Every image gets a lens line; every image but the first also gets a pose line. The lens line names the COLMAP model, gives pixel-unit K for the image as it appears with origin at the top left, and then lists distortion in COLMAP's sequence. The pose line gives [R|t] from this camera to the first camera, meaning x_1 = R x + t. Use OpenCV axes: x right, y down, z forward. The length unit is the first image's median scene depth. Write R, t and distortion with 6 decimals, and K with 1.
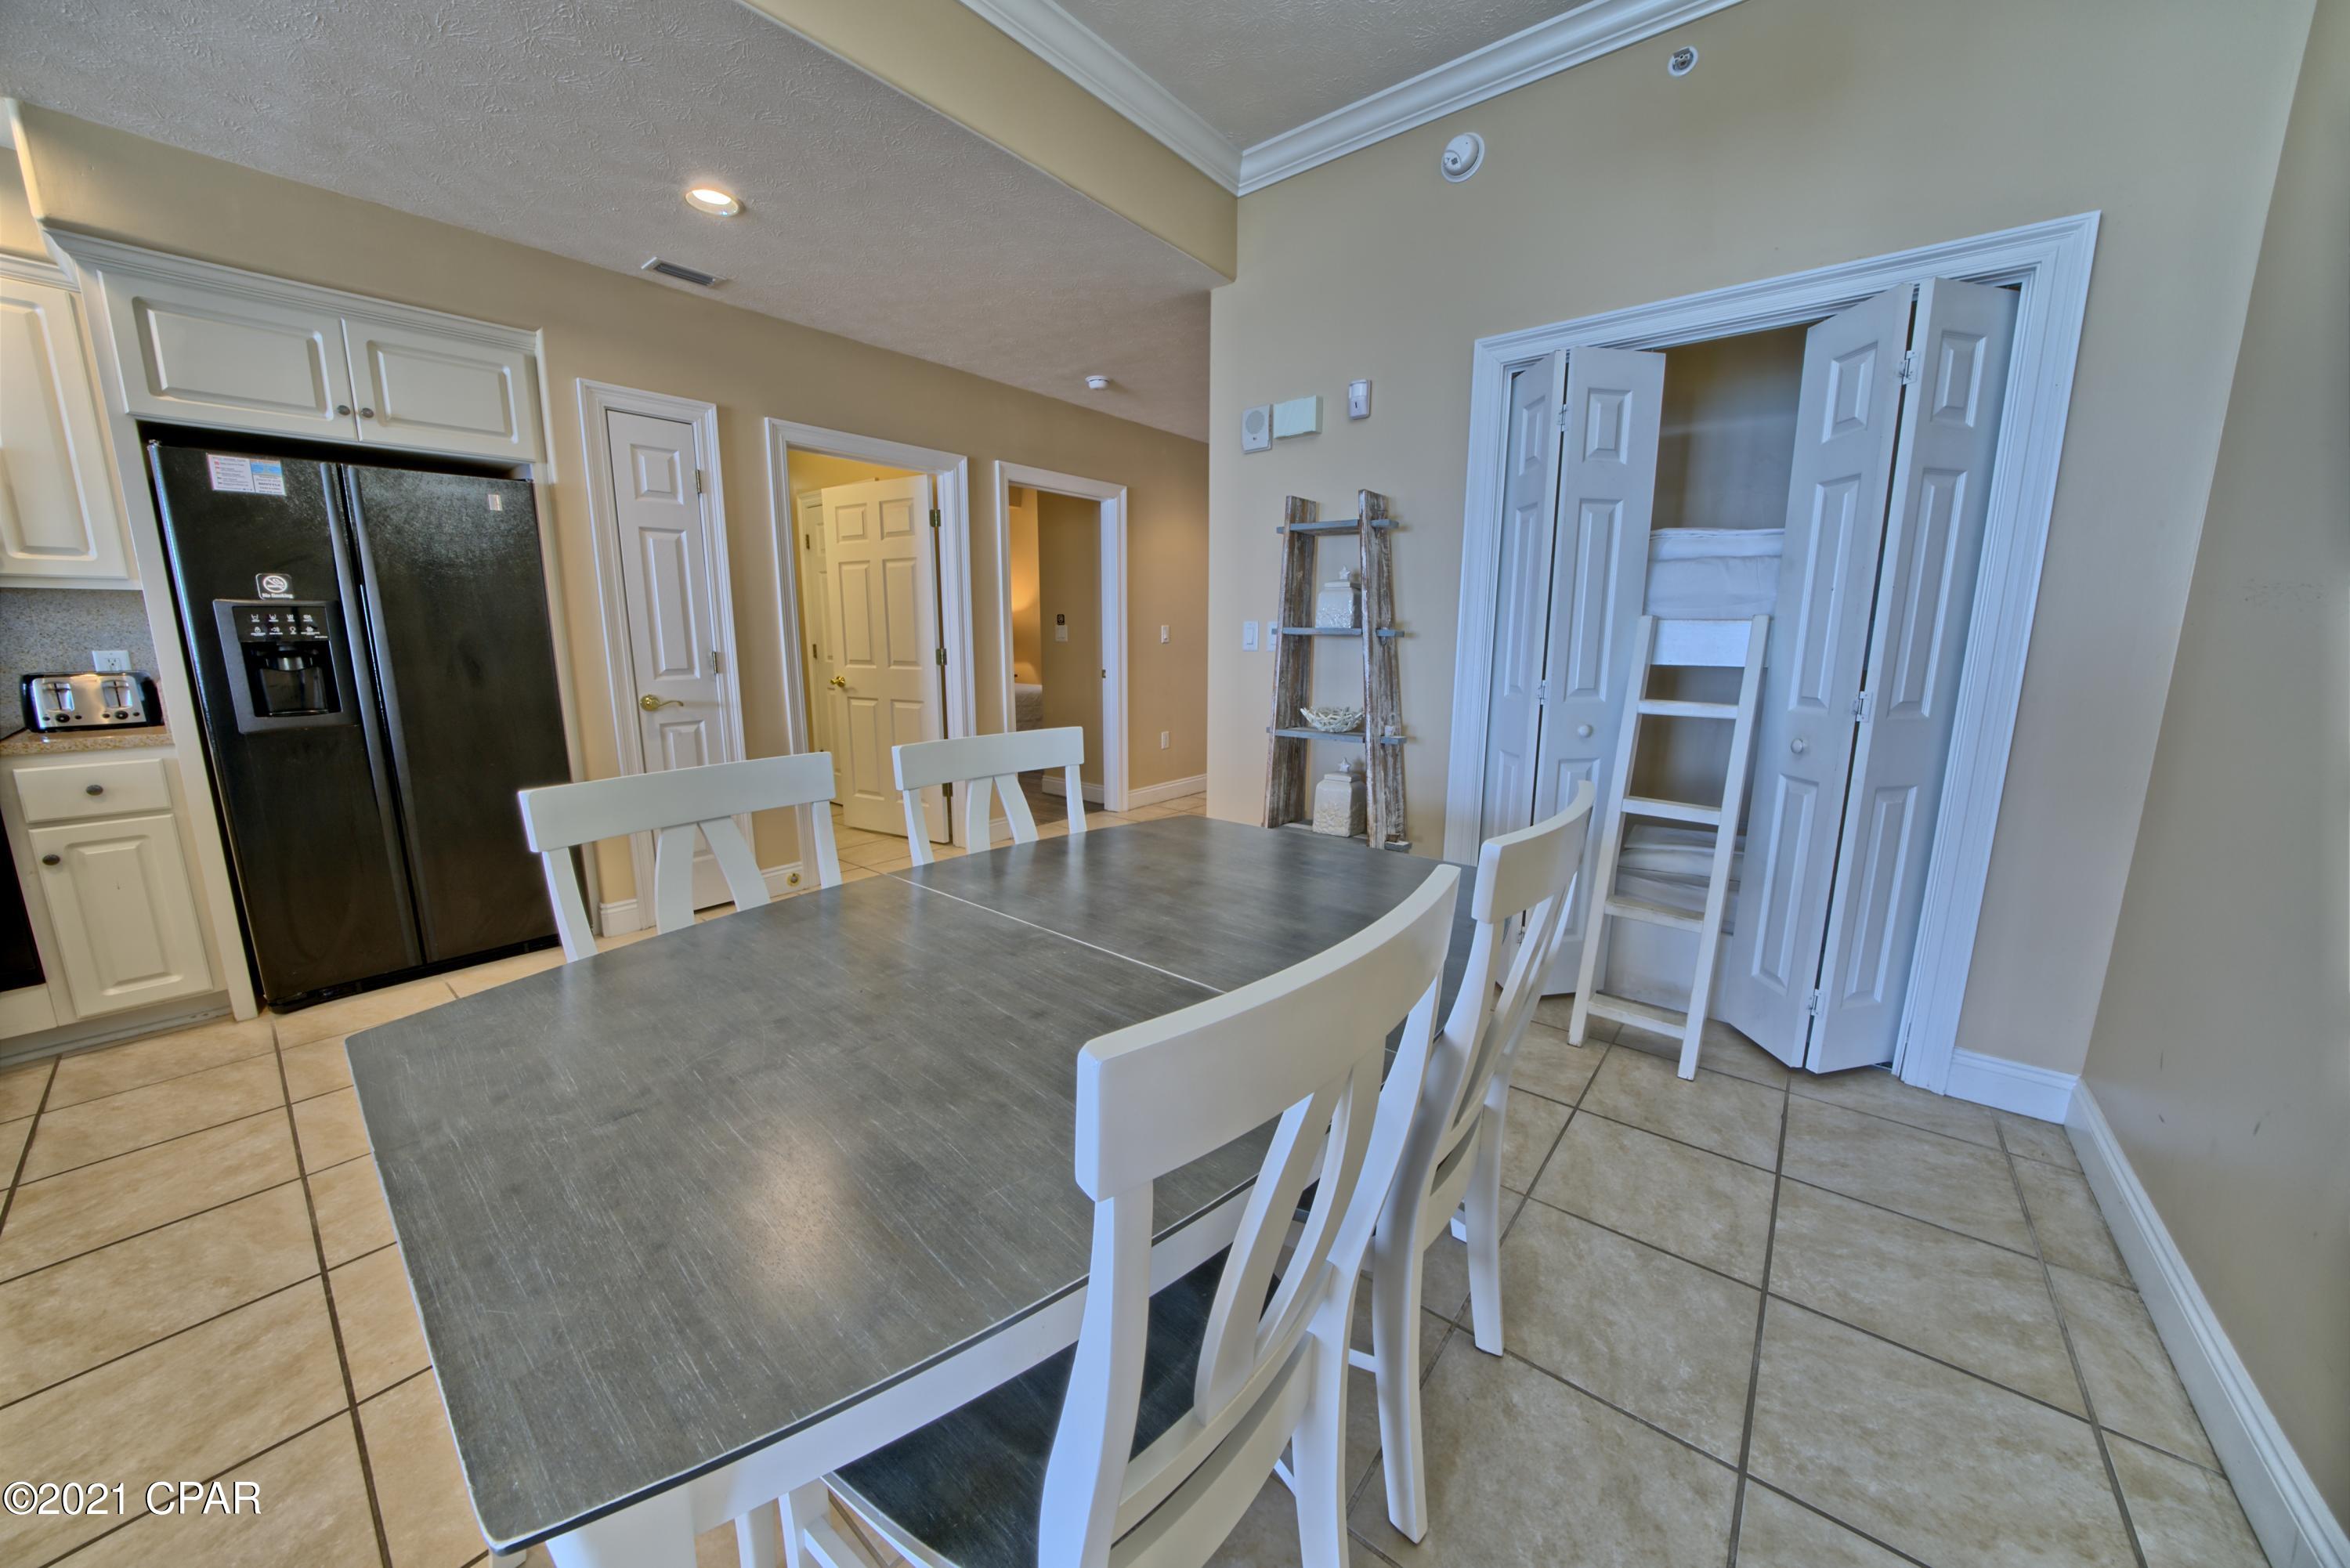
lens RADIAL K [[811.8, 0, 1170.5], [0, 811.8, 779.5], [0, 0, 1]] dist [-0.028810, 0.004014]
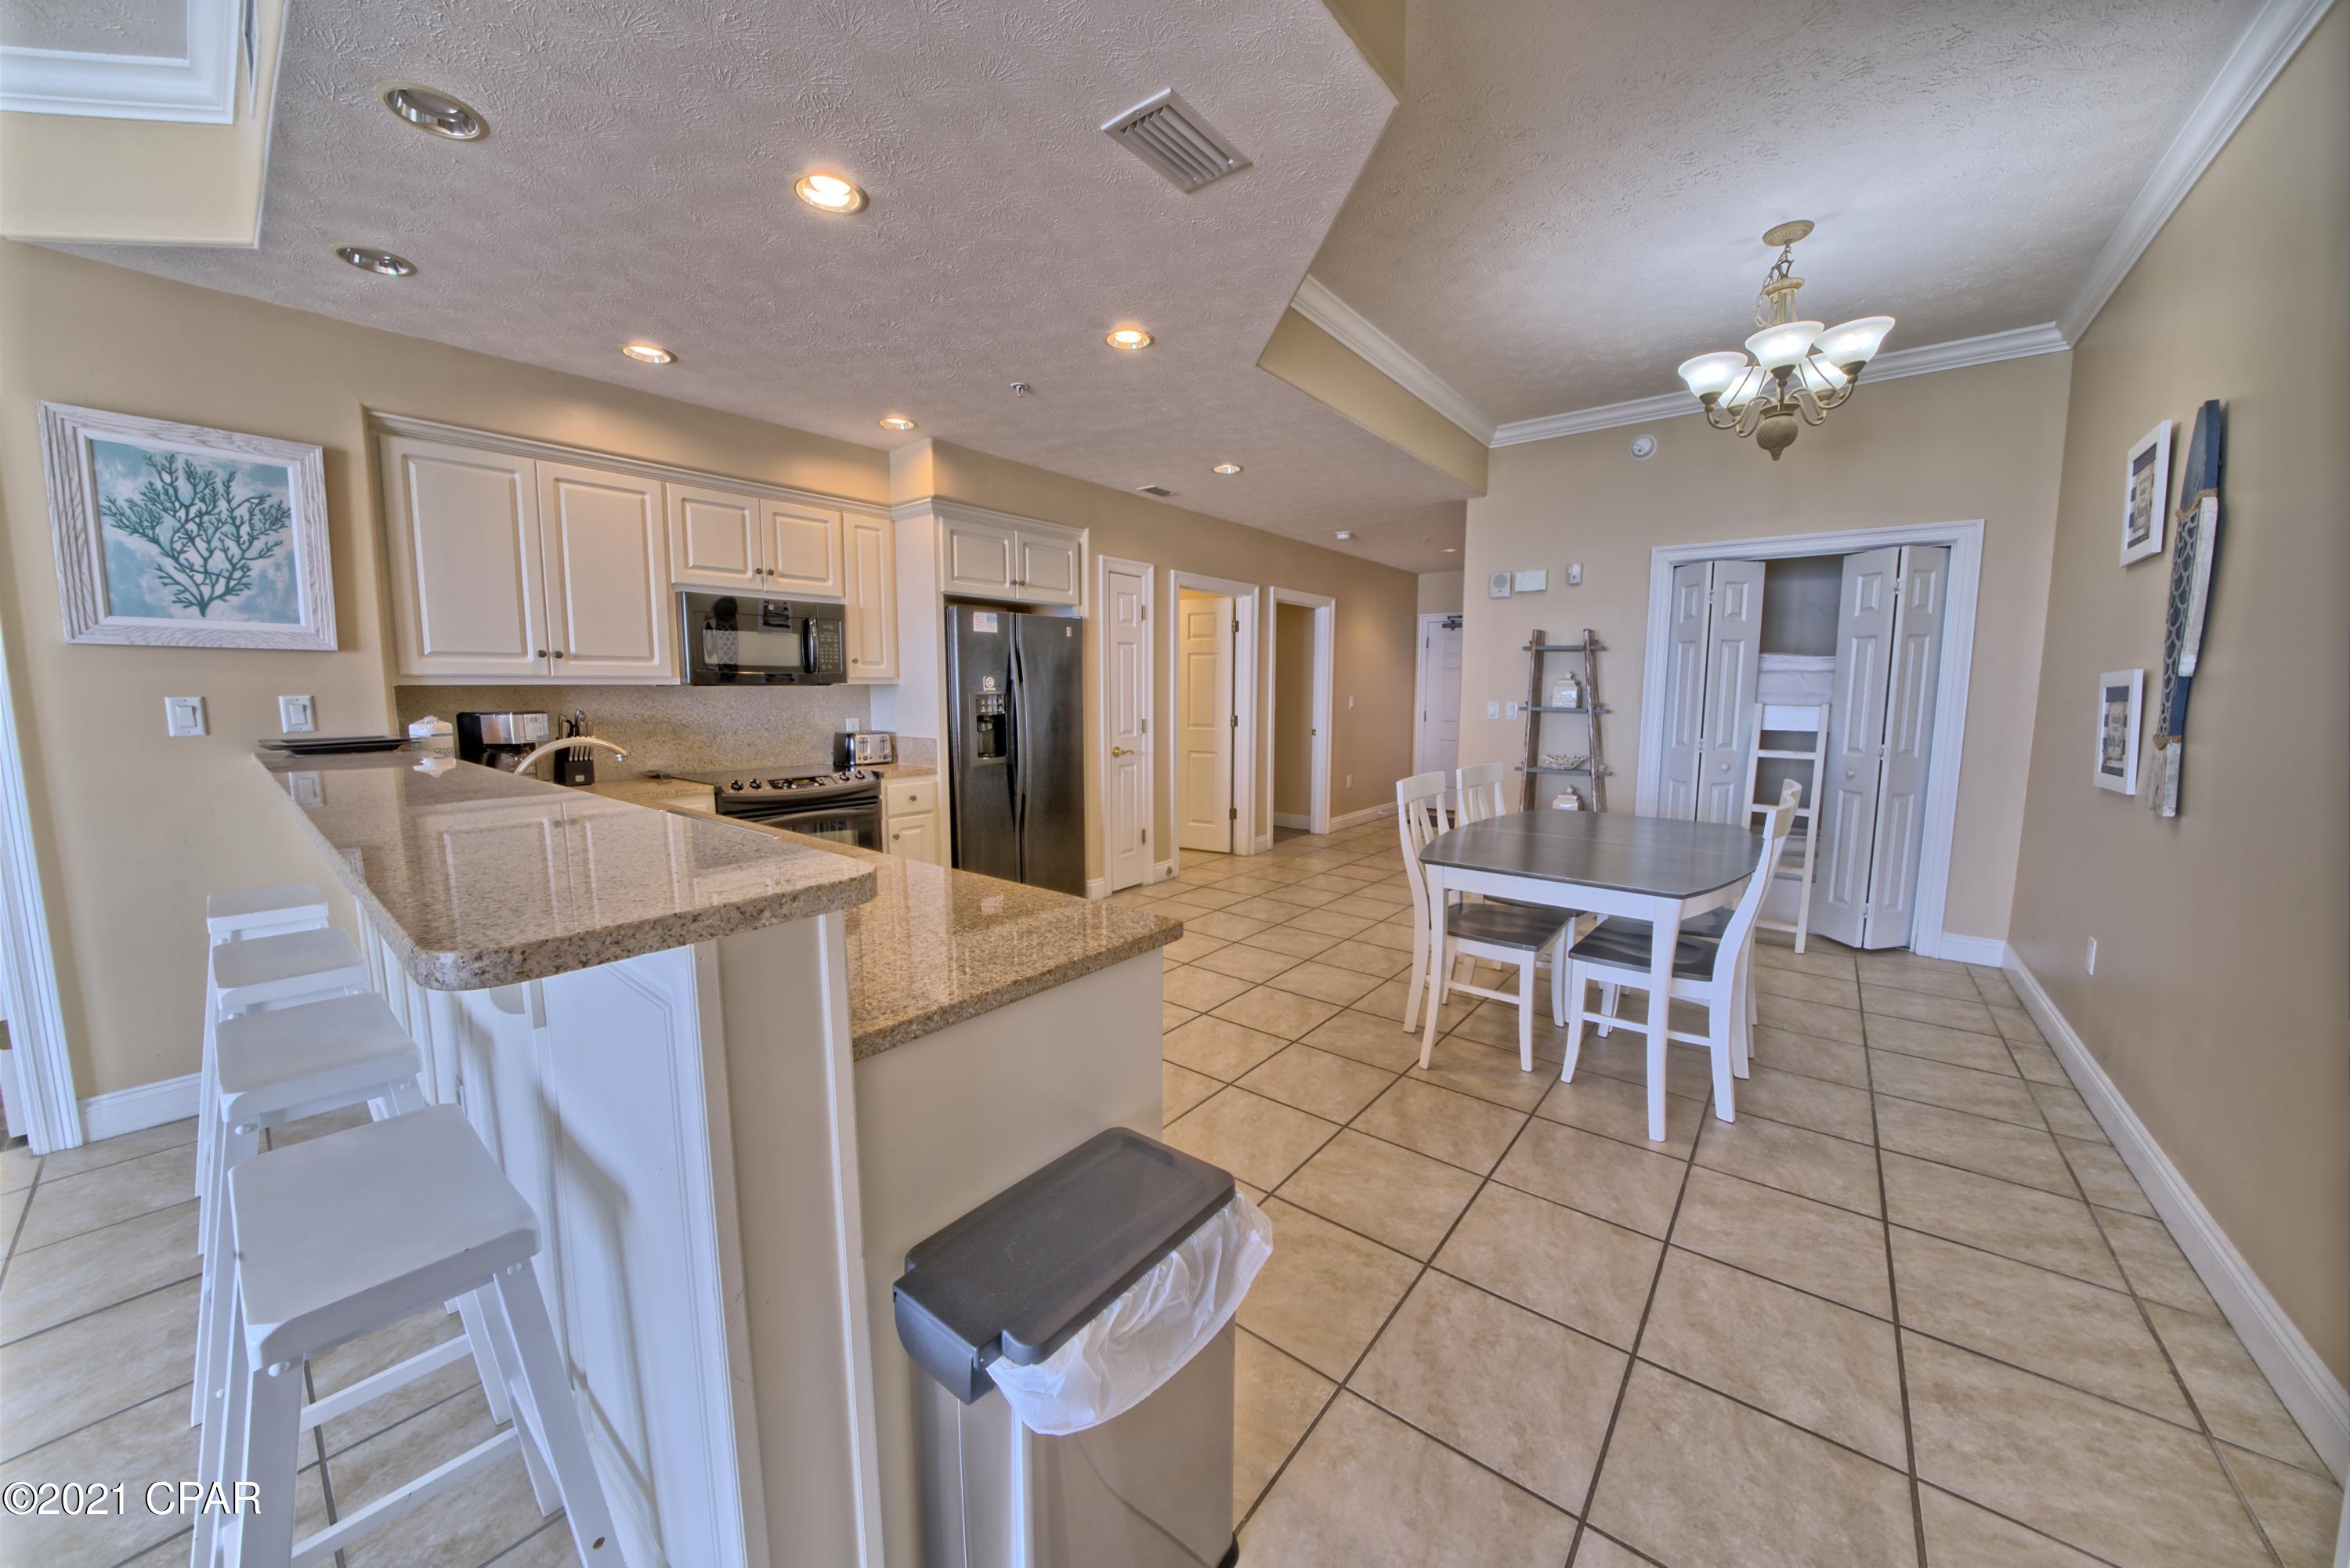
lens RADIAL K [[811.8, 0, 1170.5], [0, 811.8, 779.5], [0, 0, 1]] dist [-0.028810, 0.004014]
pose [[0.999991, -0.000337, 0.004188, -0.746406], [0.000620, 0.997703, -0.067733, 0.088931], [-0.004155, 0.067735, 0.997695, -0.785585]]
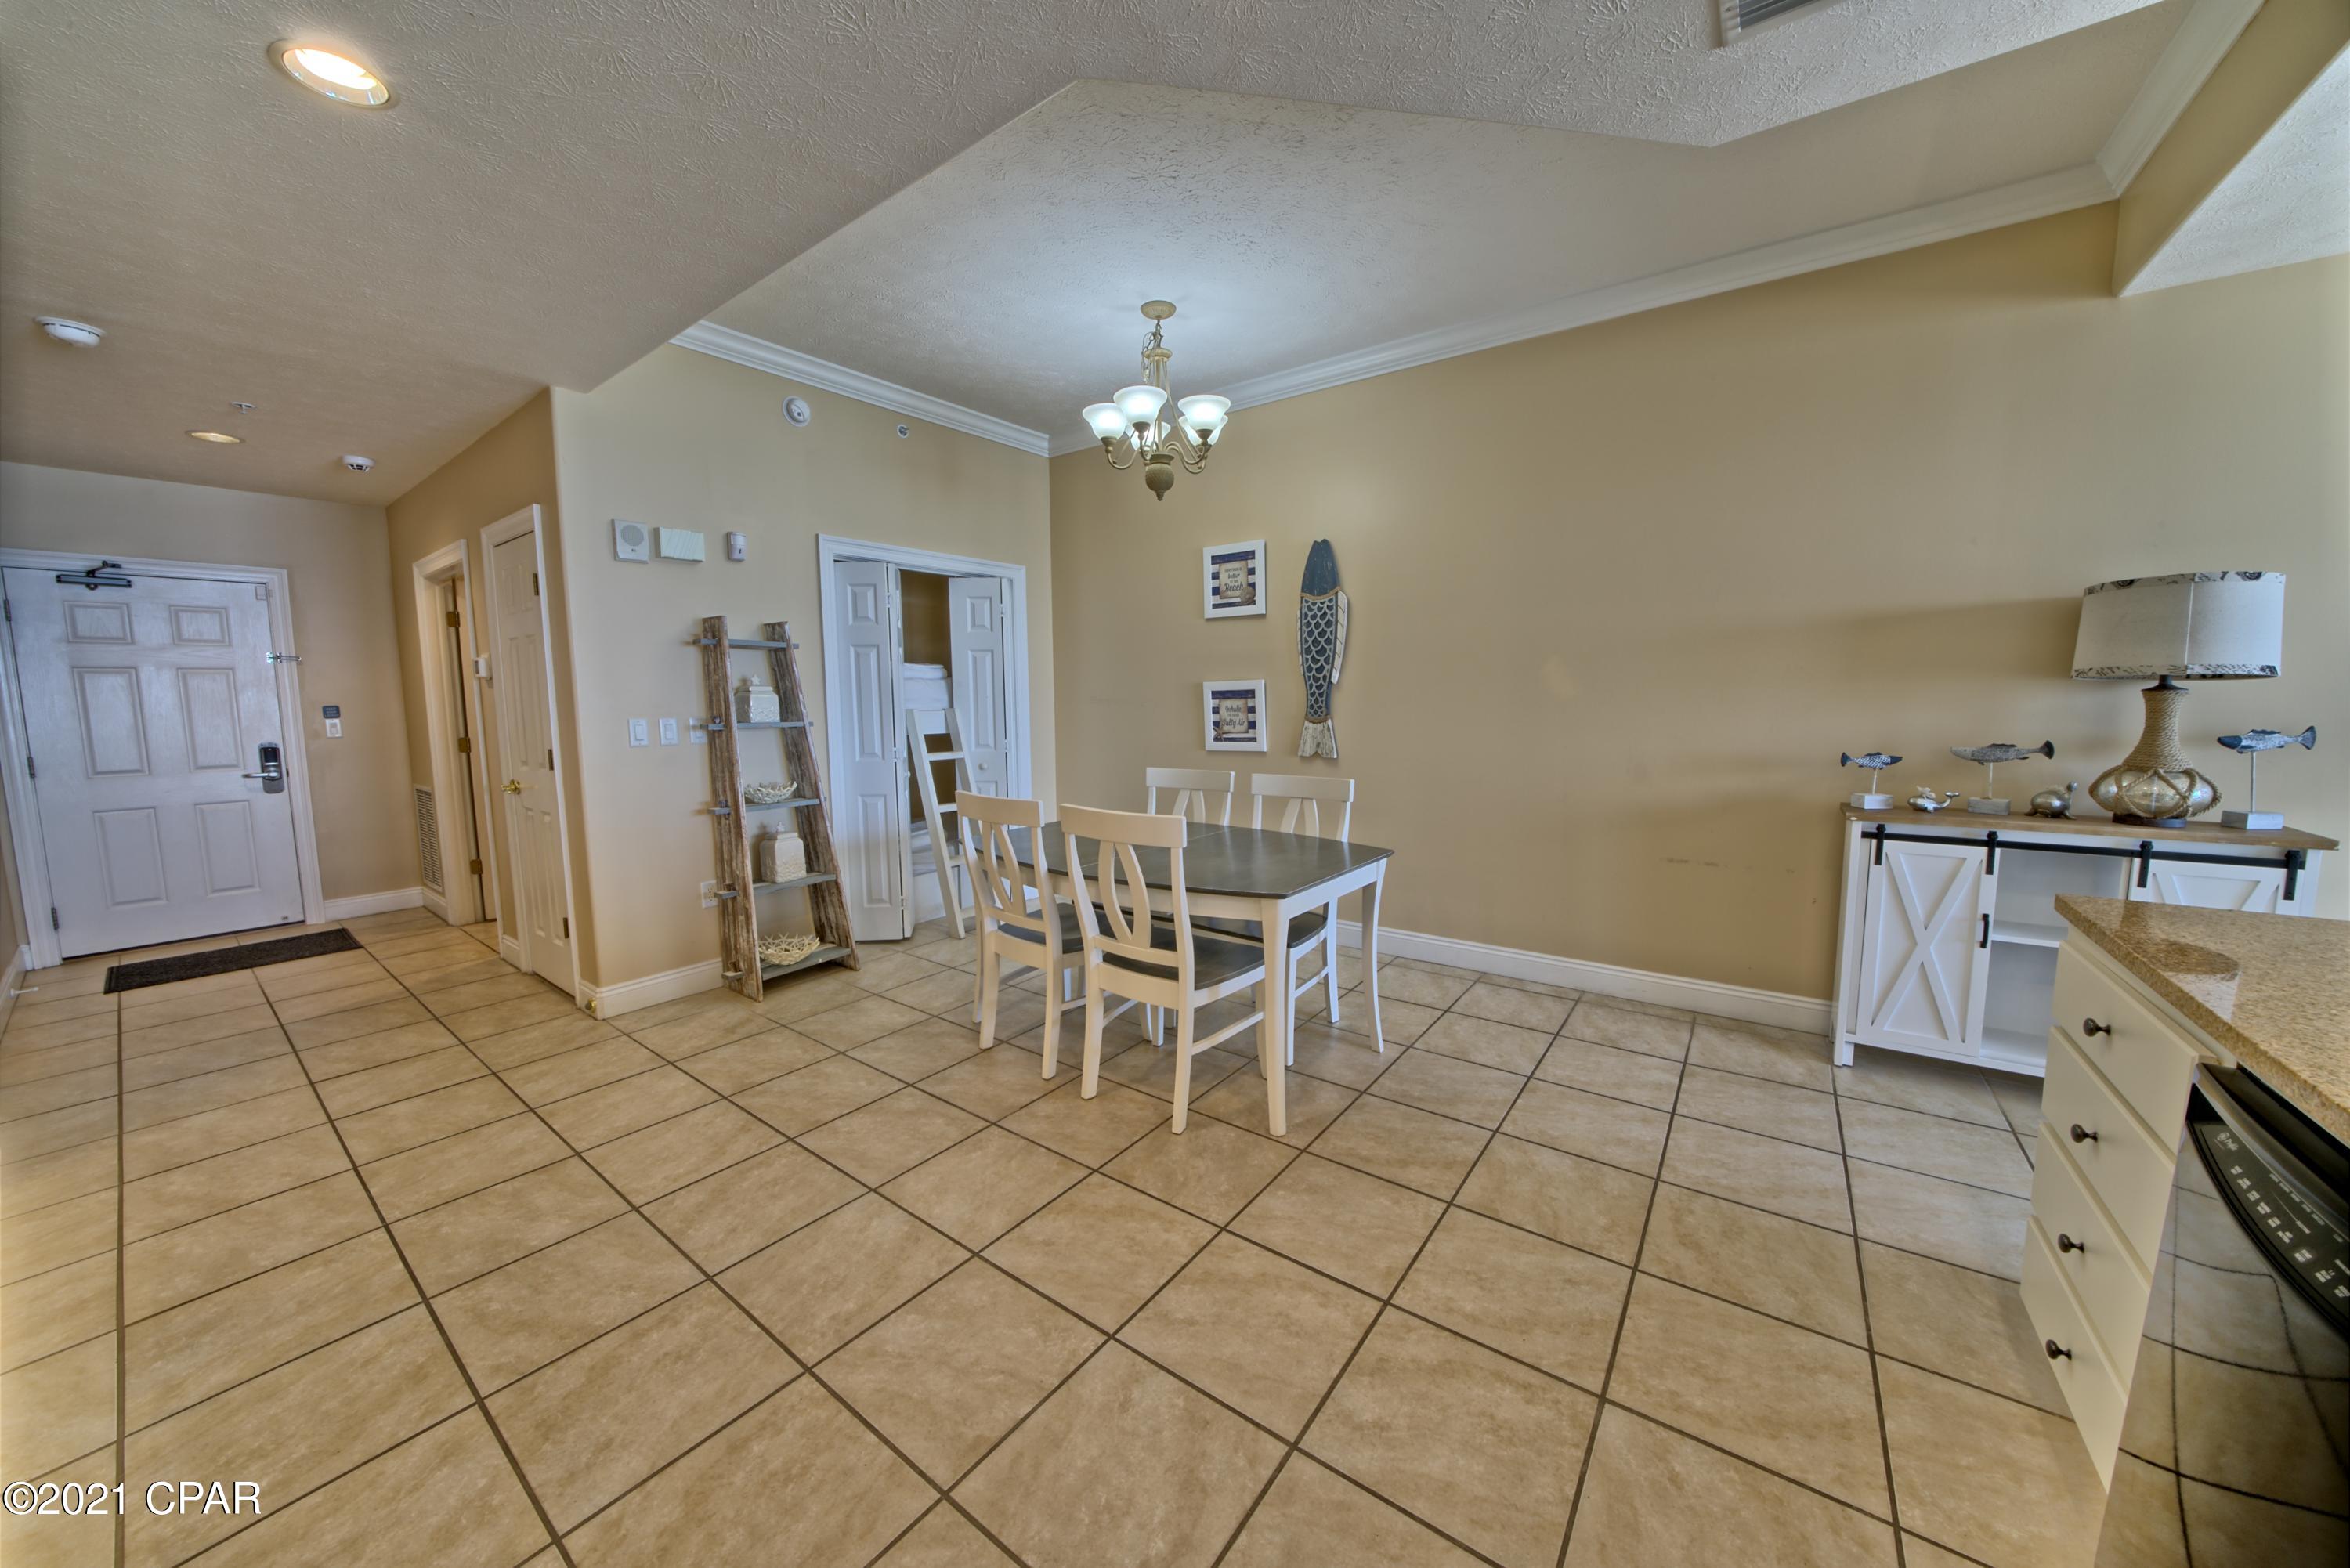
lens RADIAL K [[811.8, 0, 1170.5], [0, 811.8, 779.5], [0, 0, 1]] dist [-0.028810, 0.004014]
pose [[-0.045976, -0.104751, 0.993435, -1.327687], [0.187174, 0.975970, 0.111572, -0.145902], [-0.981250, 0.191075, -0.025265, 0.506217]]
